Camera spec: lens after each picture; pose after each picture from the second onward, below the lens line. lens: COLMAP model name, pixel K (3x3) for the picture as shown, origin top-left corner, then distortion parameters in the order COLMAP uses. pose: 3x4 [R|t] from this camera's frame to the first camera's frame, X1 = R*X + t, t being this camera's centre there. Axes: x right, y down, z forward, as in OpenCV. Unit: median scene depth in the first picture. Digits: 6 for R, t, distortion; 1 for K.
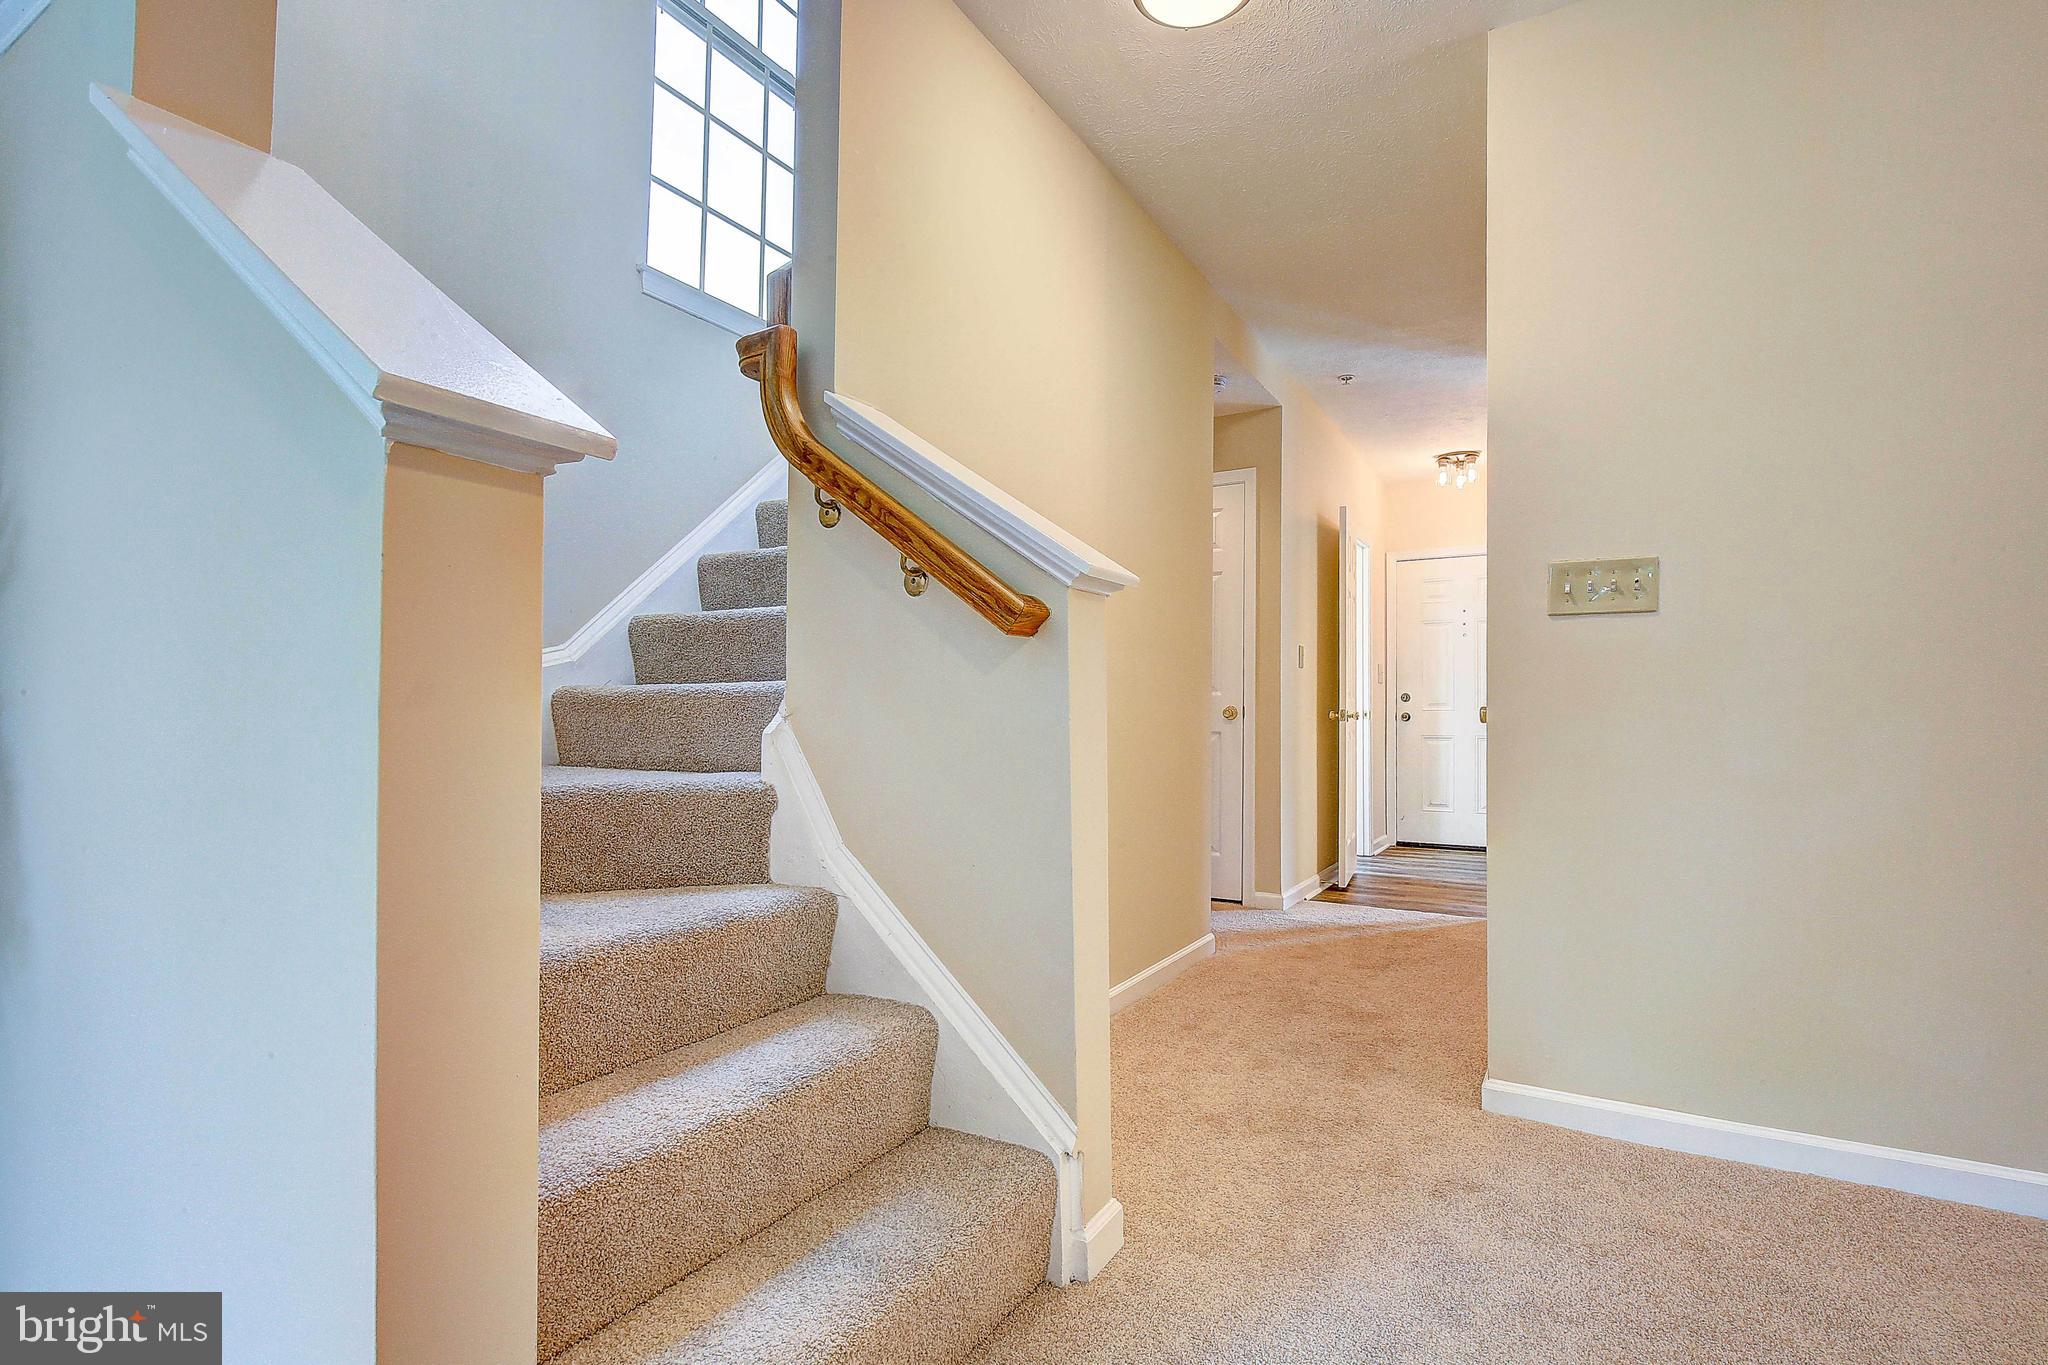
lens RADIAL K [[956.9, 0, 1029.5], [0, 956.9, 691.0], [0, 0, 1]] dist [-0.024971, -0.000239]
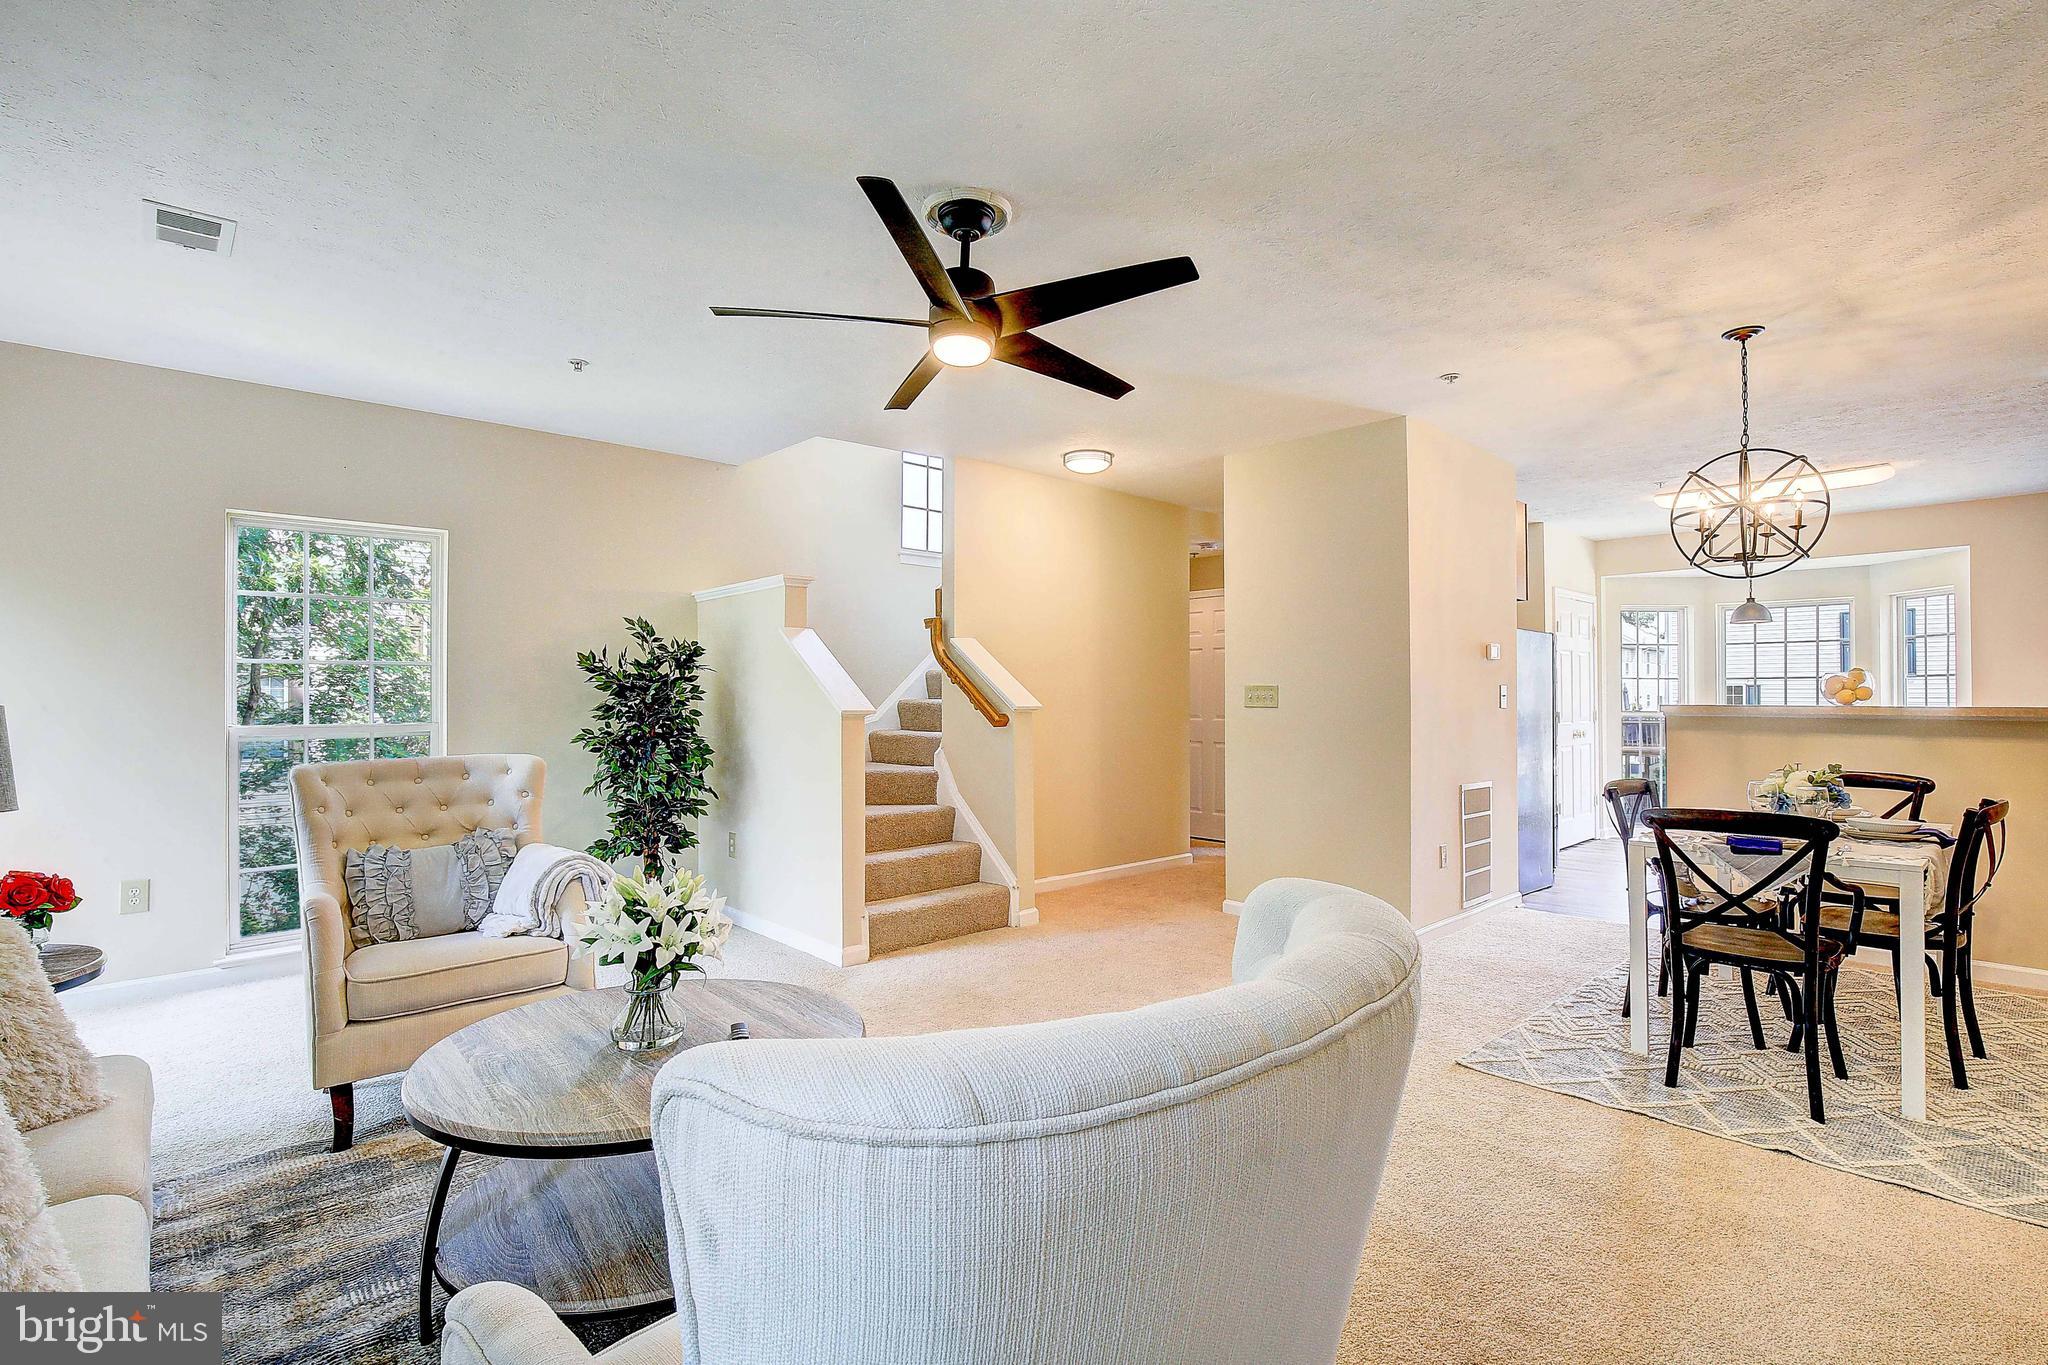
lens RADIAL K [[938.7, 0, 1050.0], [0, 938.7, 699.5], [0, 0, 1]] dist [-0.011993, 0.000540]
pose [[0.961134, -0.006010, -0.276015, 0.867417], [0.010597, 0.999829, 0.015130, -0.163056], [0.275877, -0.017467, 0.961034, -1.683453]]
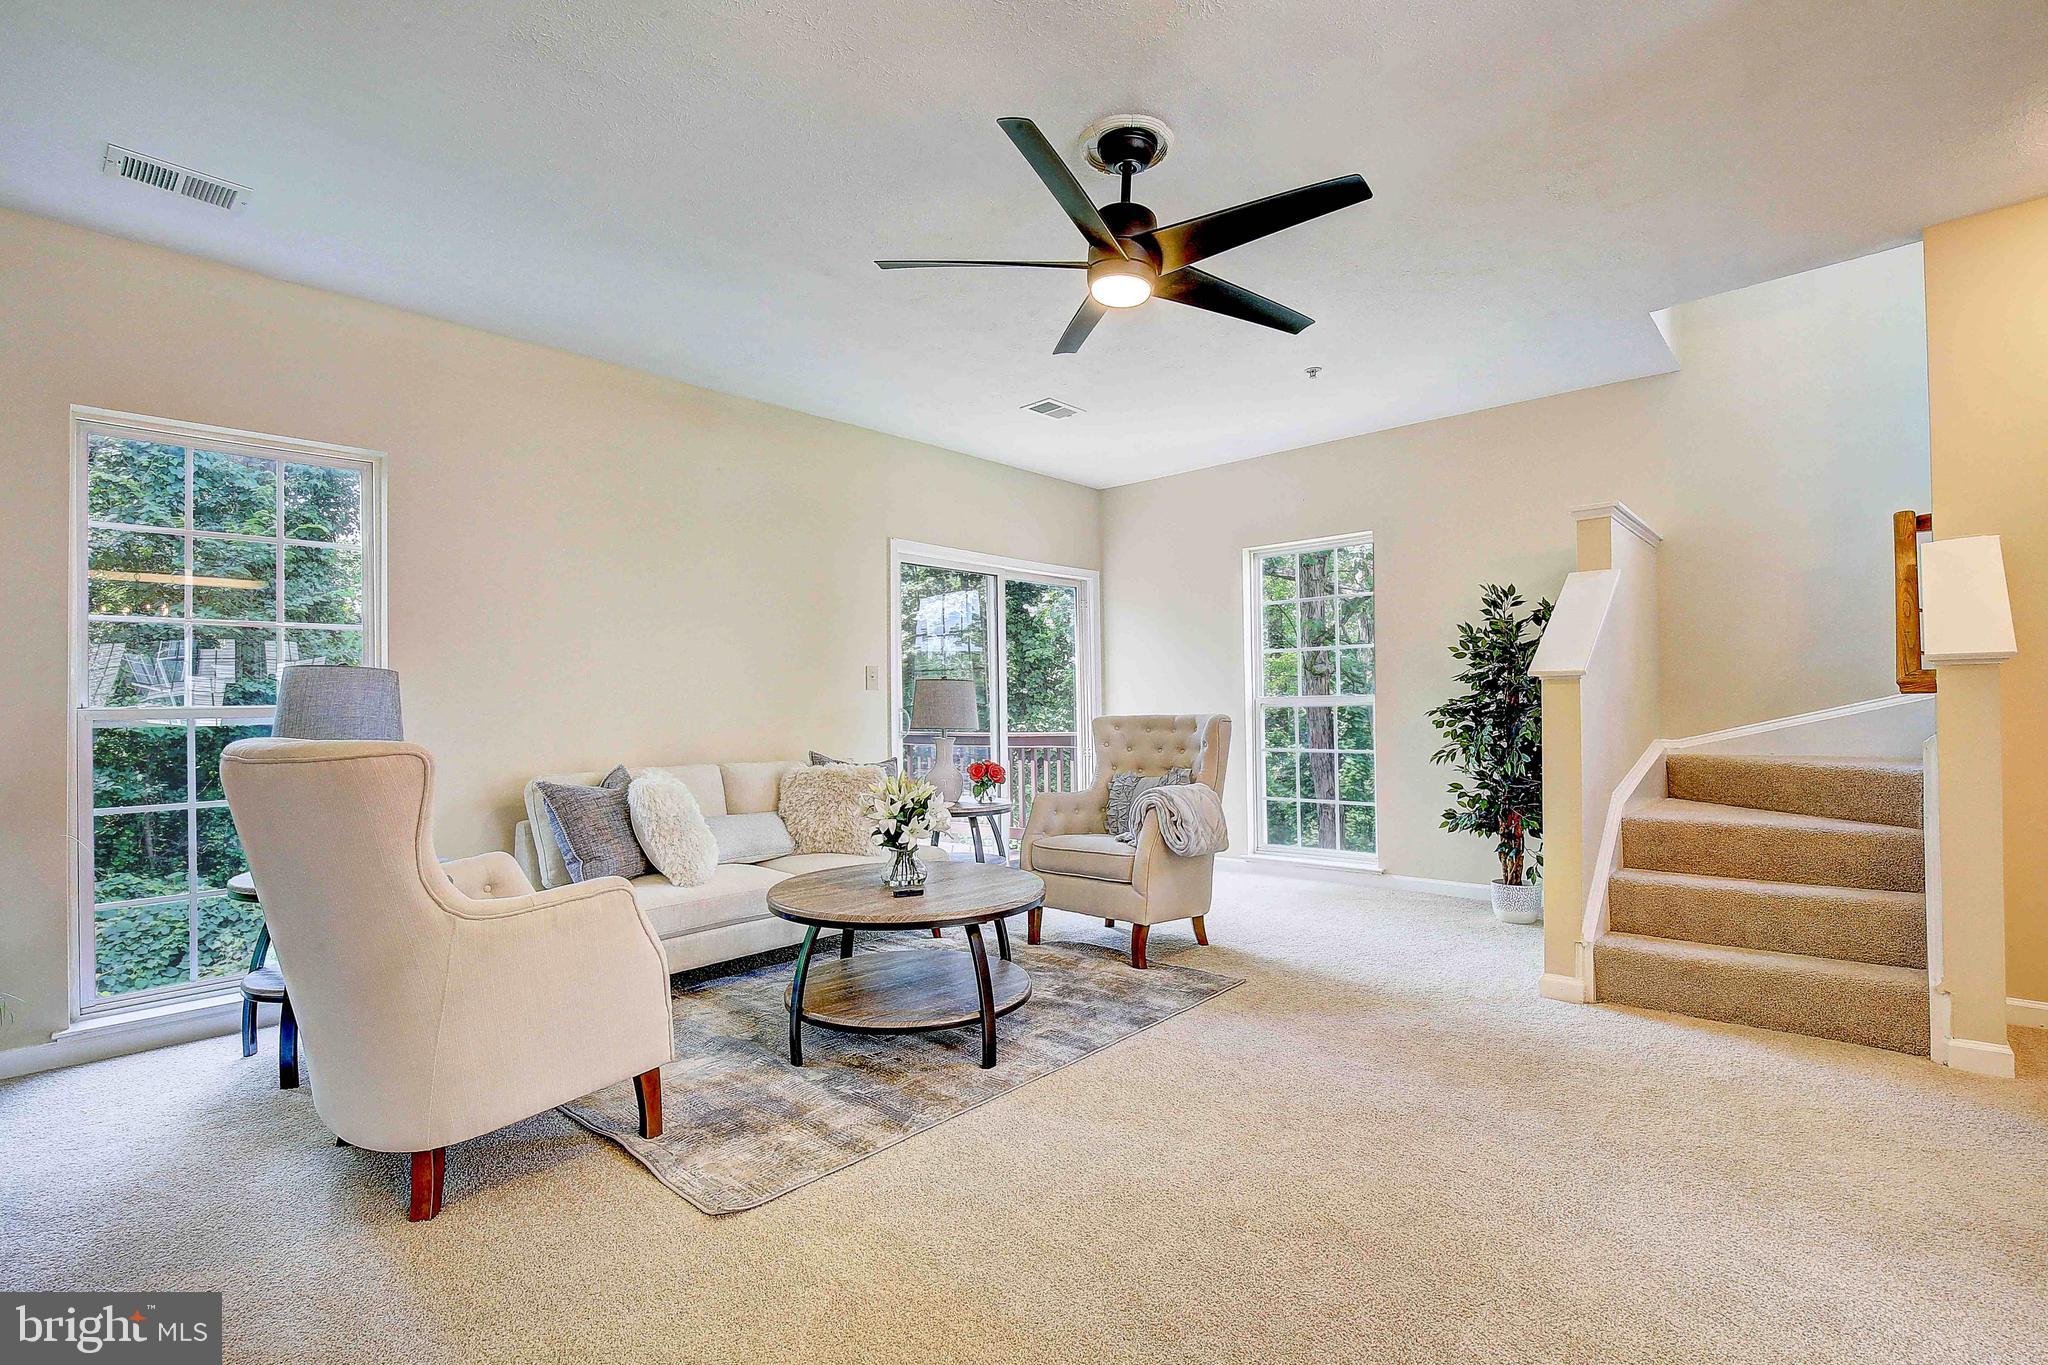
lens RADIAL K [[929.2, 0, 1029.0], [0, 929.2, 695.5], [0, 0, 1]] dist [-0.018987, 0.000678]
pose [[-0.206955, -0.008132, -0.978317, 1.688837], [0.028240, 0.999499, -0.014282, -0.063227], [0.977943, -0.030584, -0.206621, -0.233043]]
